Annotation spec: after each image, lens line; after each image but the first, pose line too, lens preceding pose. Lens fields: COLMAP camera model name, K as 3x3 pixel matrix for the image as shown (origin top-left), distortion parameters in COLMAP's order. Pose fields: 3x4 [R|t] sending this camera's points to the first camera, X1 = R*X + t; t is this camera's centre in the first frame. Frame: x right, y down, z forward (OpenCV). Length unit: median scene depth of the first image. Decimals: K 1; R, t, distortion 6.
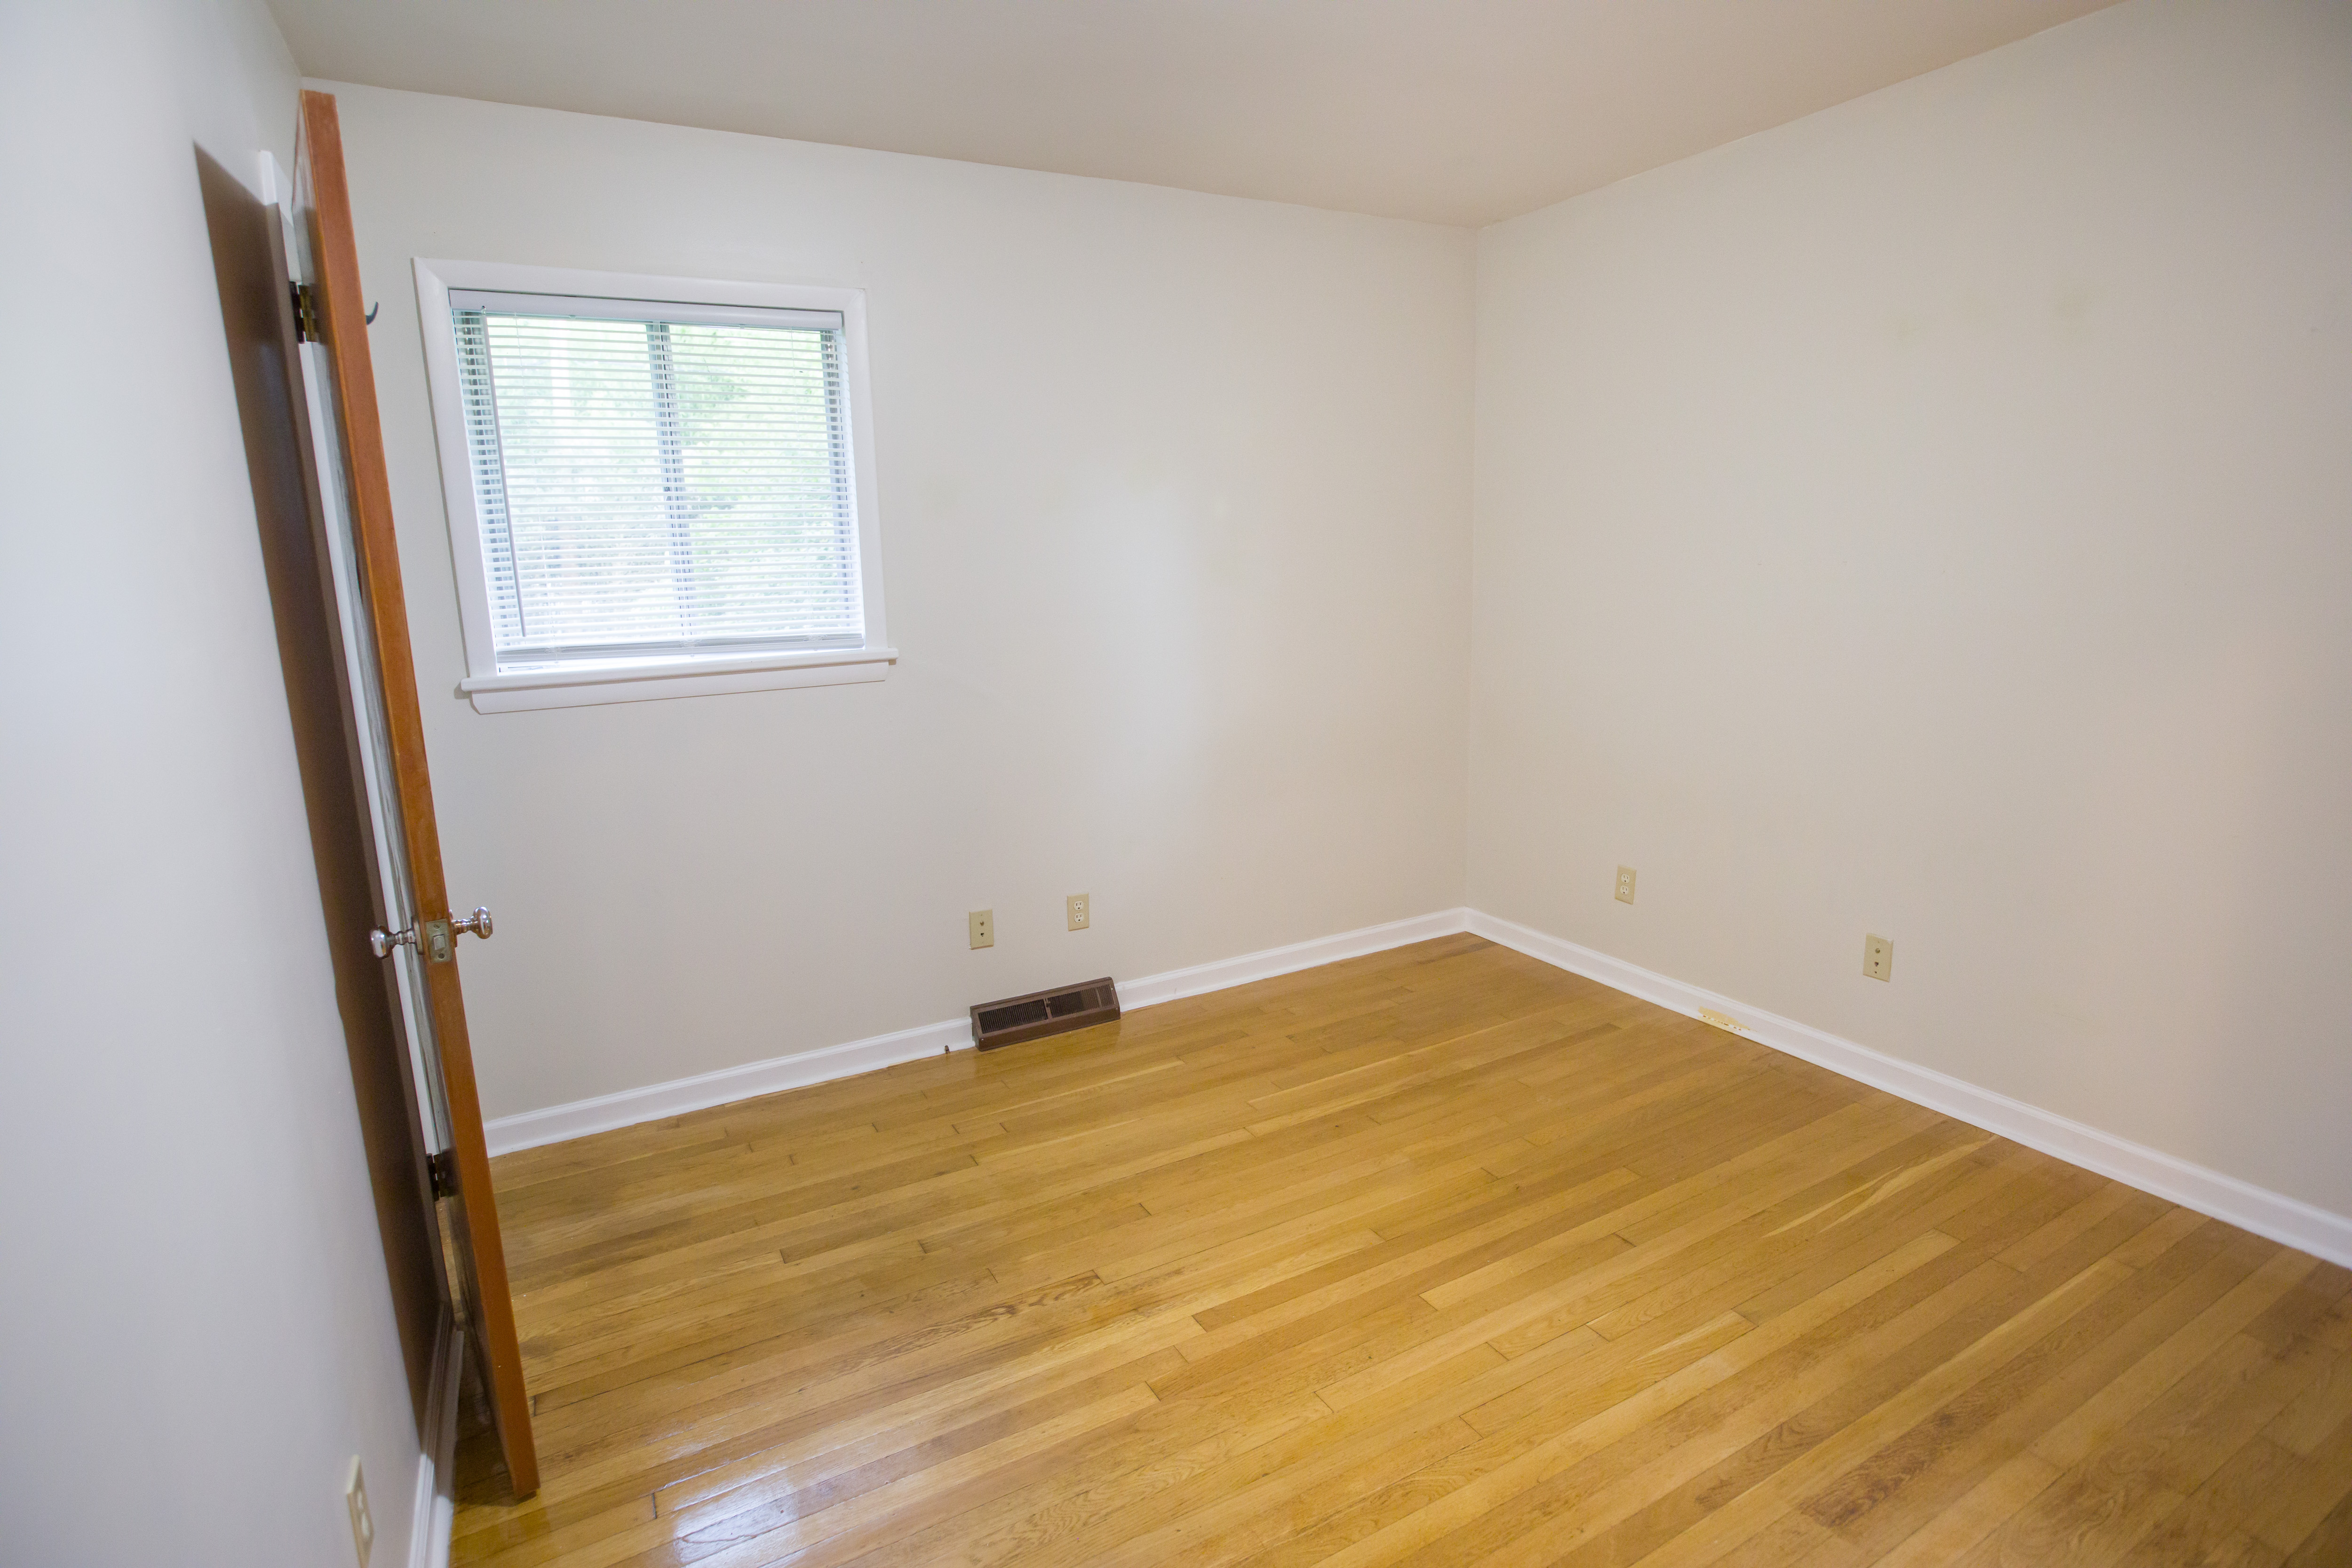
lens RADIAL K [[1195.8, 0, 1176.0], [0, 1195.8, 784.0], [0, 0, 1]] dist [-0.029062, 0.030796]
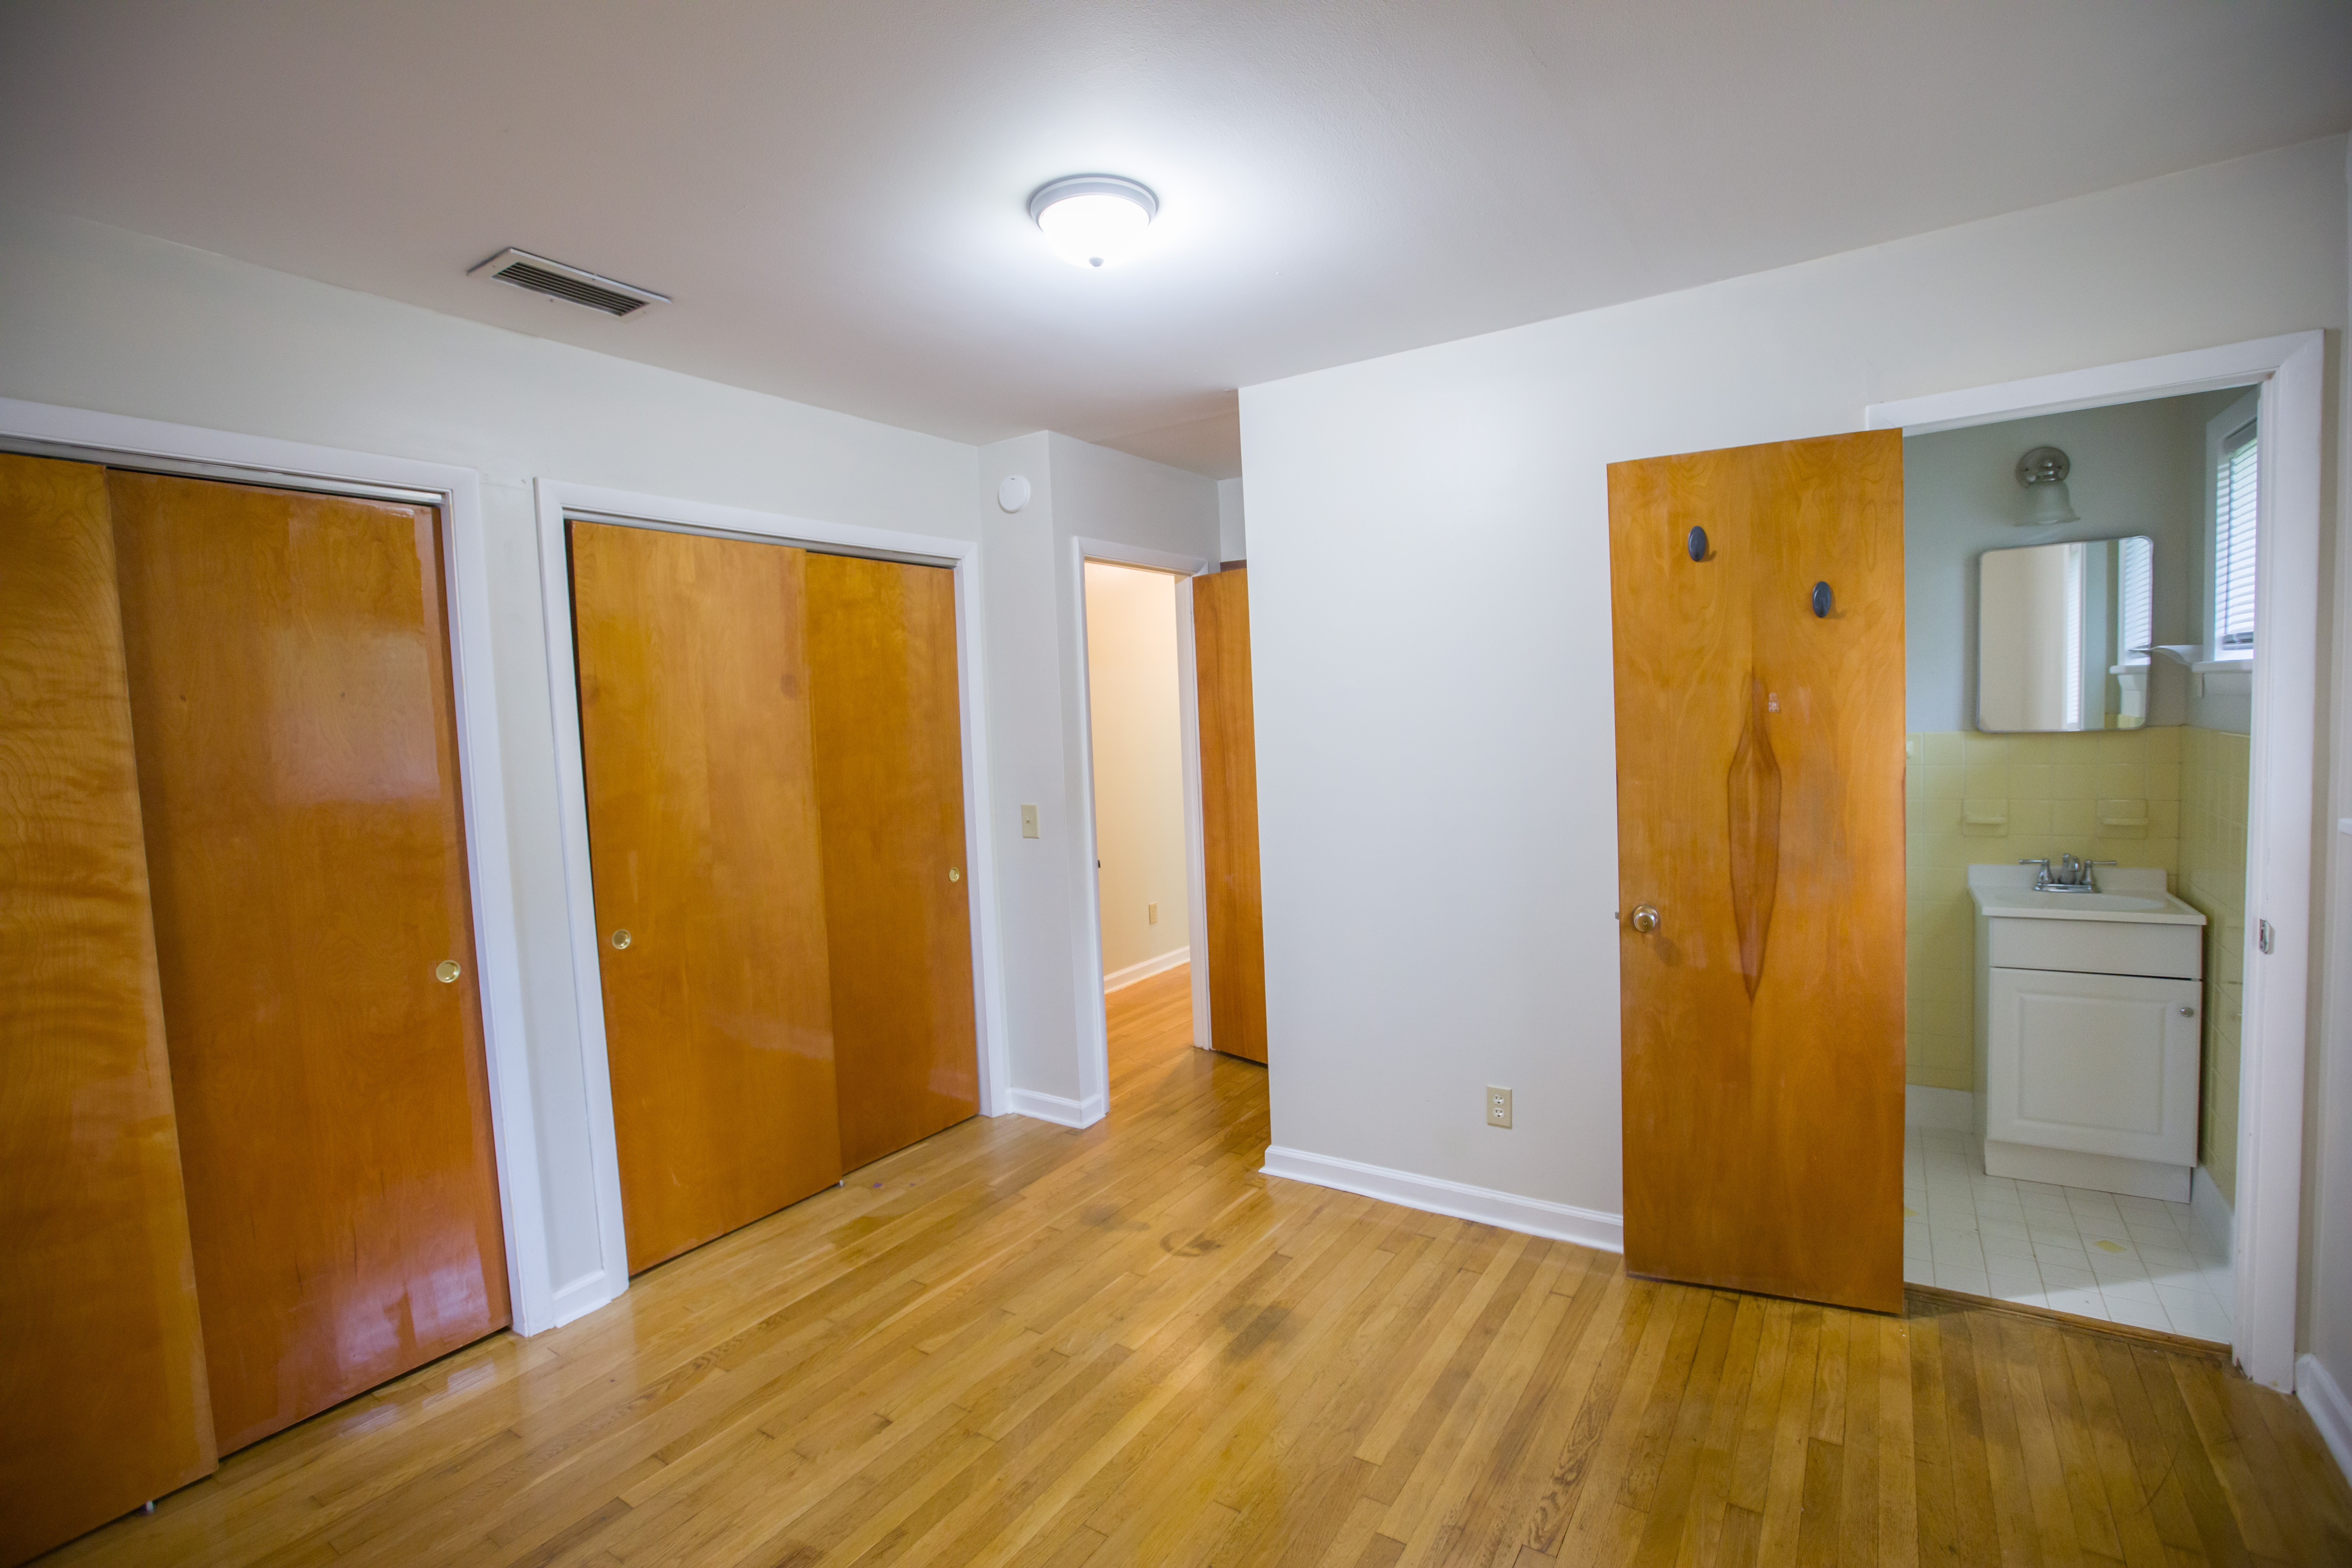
lens RADIAL K [[1088.4, 0, 1176.0], [0, 1088.4, 784.0], [0, 0, 1]] dist [-0.000941, 0.010278]
pose [[-0.885363, 0.099829, -0.454056, 0.434911], [-0.021673, 0.966748, 0.254810, -0.292776], [0.464395, 0.235440, -0.853760, 1.317016]]
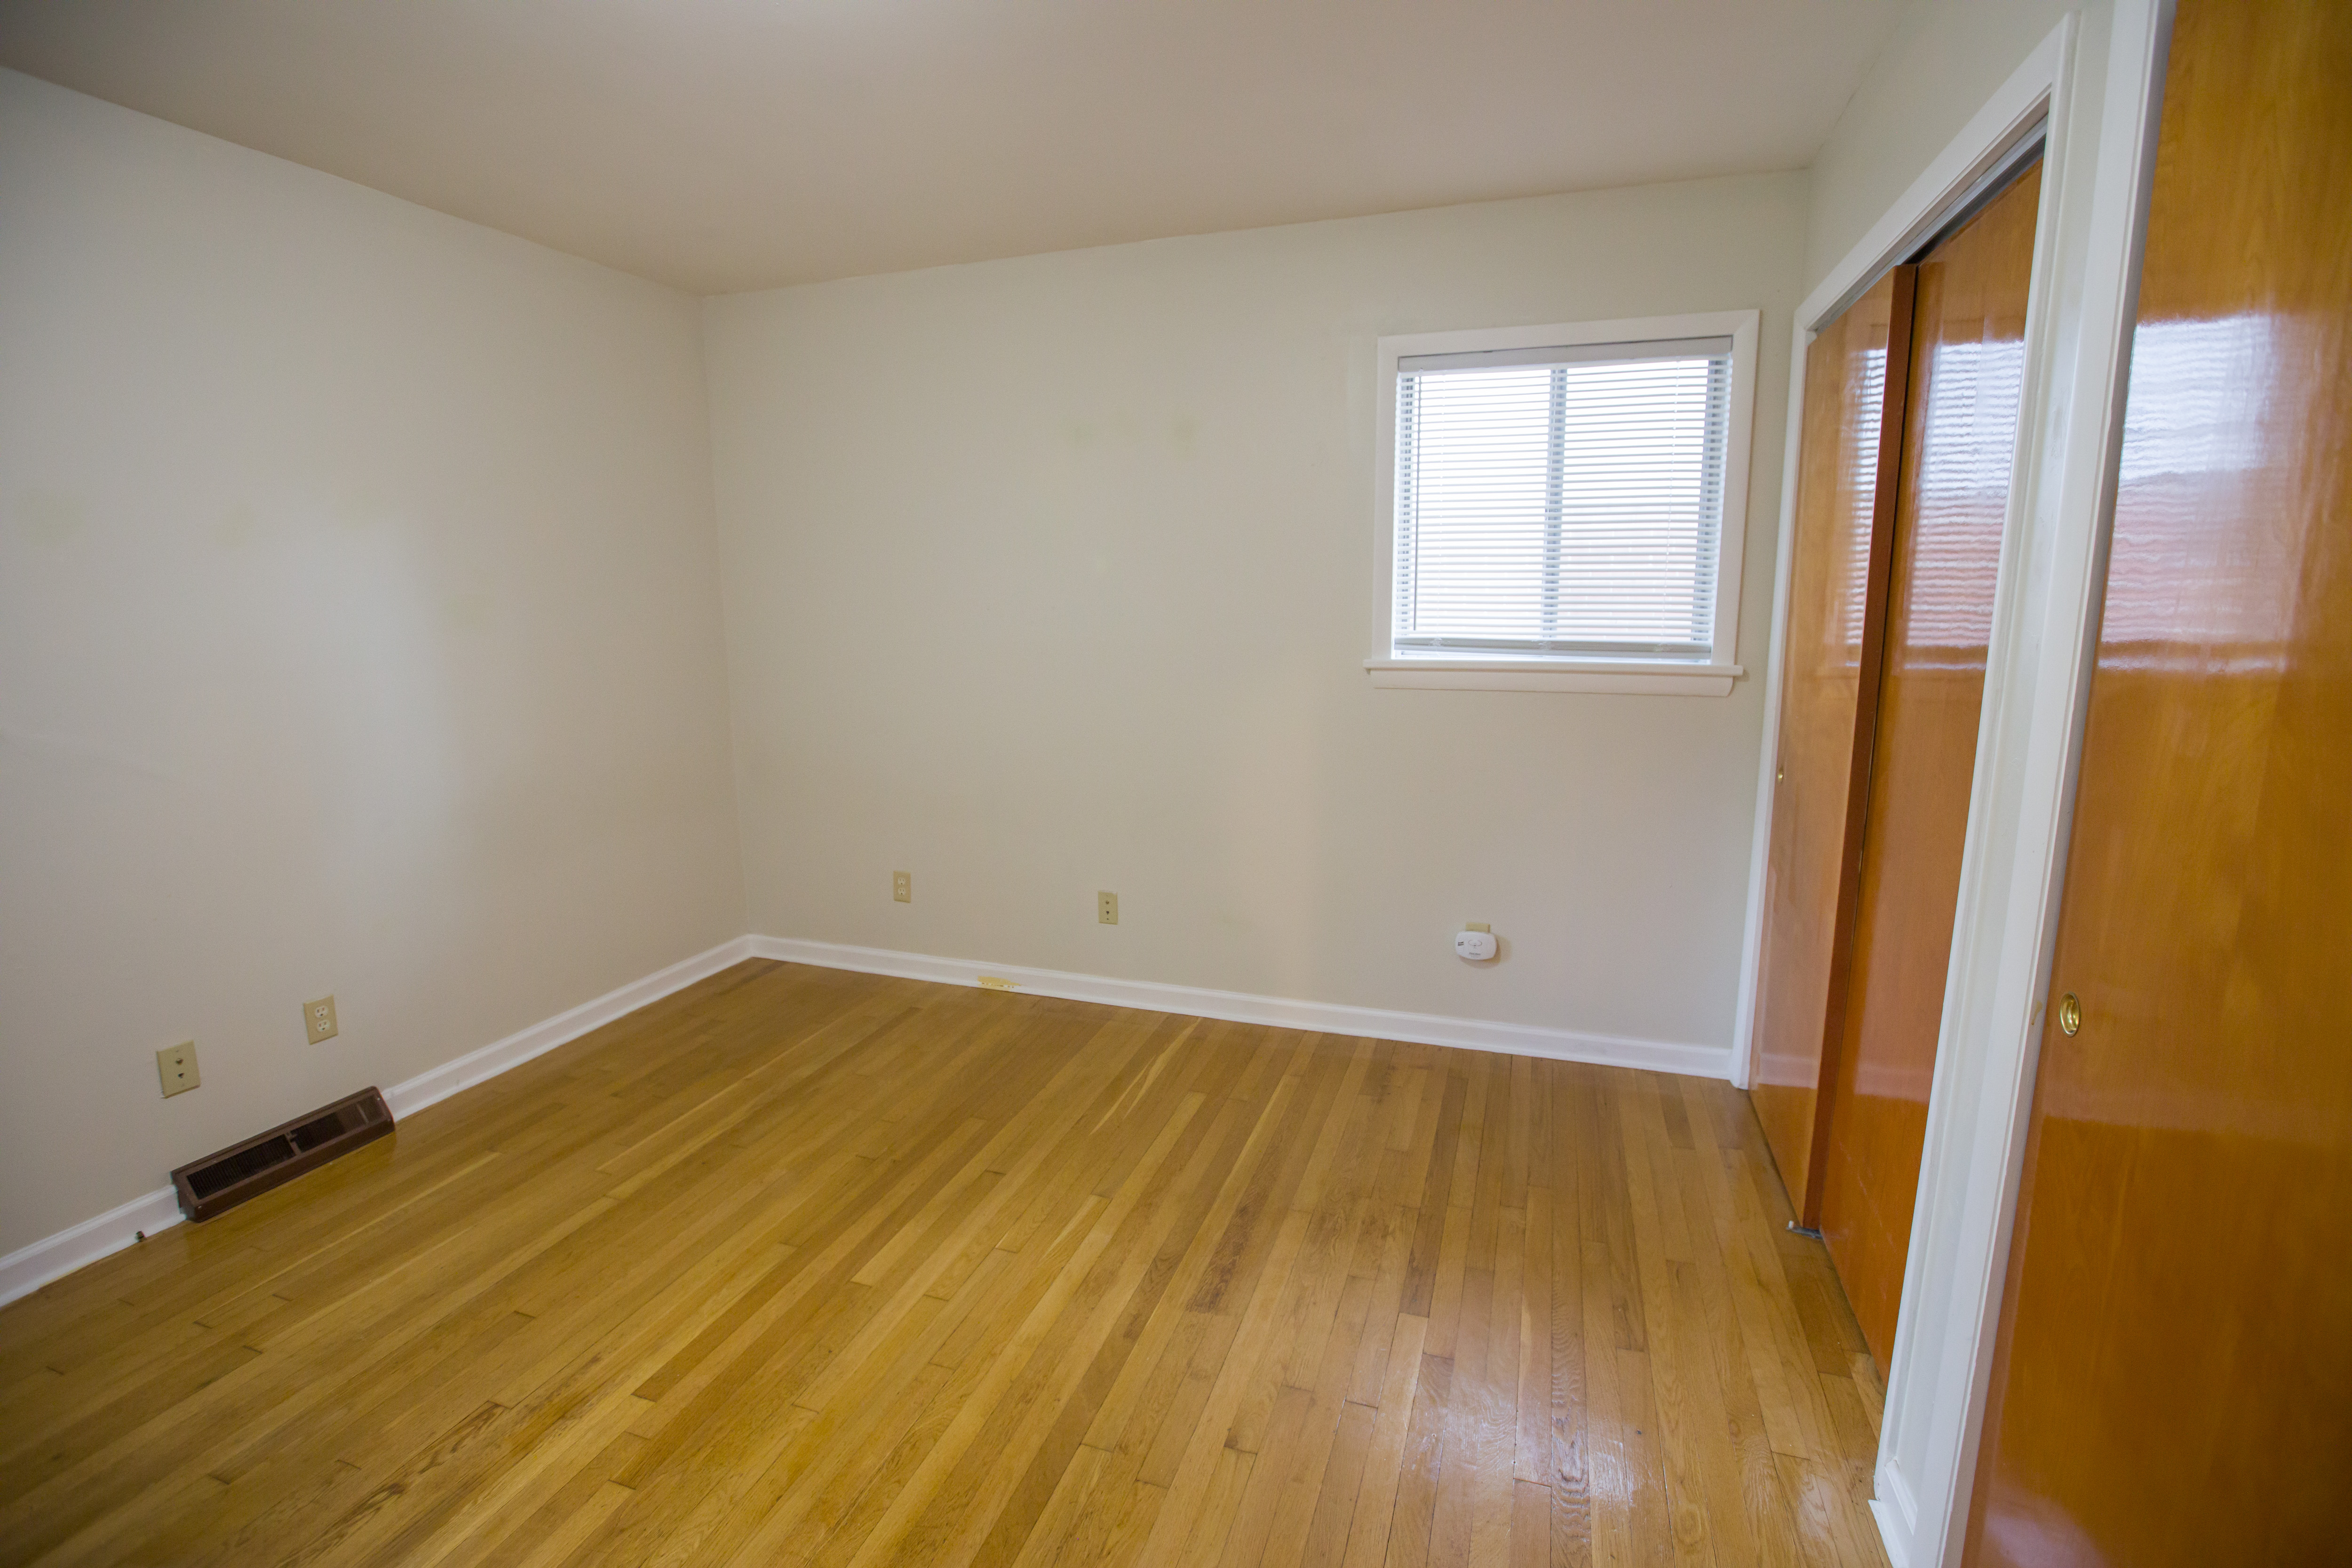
lens RADIAL K [[1088.4, 0, 1176.0], [0, 1088.4, 784.0], [0, 0, 1]] dist [-0.000941, 0.010278]
pose [[0.754543, -0.095317, 0.649292, -0.156679], [0.113240, 0.993466, 0.014247, -0.000006], [-0.646407, 0.062776, 0.760406, 0.023695]]
